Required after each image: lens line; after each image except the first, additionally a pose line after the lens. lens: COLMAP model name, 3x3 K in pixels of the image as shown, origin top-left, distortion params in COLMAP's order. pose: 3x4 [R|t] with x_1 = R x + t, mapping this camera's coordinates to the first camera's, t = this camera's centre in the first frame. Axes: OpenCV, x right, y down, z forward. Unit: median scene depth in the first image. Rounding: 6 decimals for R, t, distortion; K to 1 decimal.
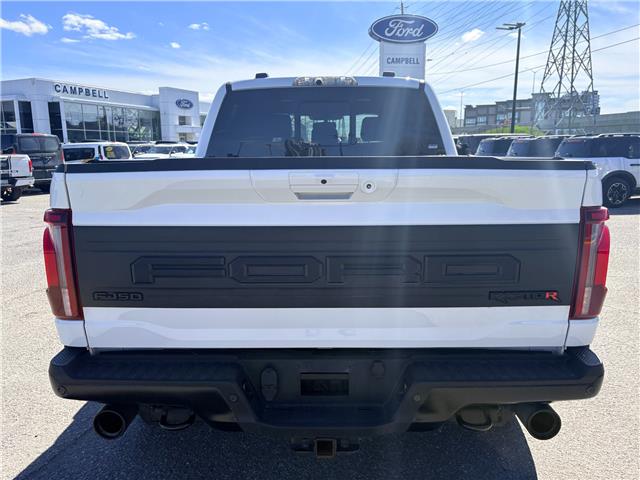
lens RADIAL K [[491.9, 0, 320.0], [0, 491.9, 240.0], [0, 0, 1]] dist [0.050602, -0.046799]
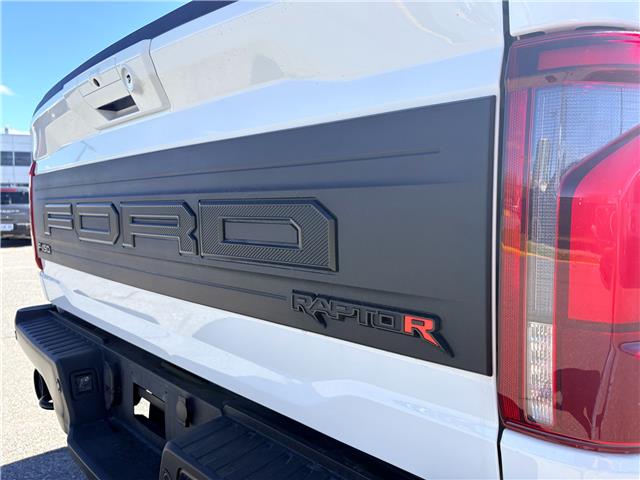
lens RADIAL K [[491.9, 0, 320.0], [0, 491.9, 240.0], [0, 0, 1]] dist [0.050602, -0.046799]
pose [[0.681567, 0.057683, -0.729479, 0.660169], [-0.131632, 0.990291, -0.044680, 0.077238], [0.719819, 0.126475, 0.682543, 0.718524]]
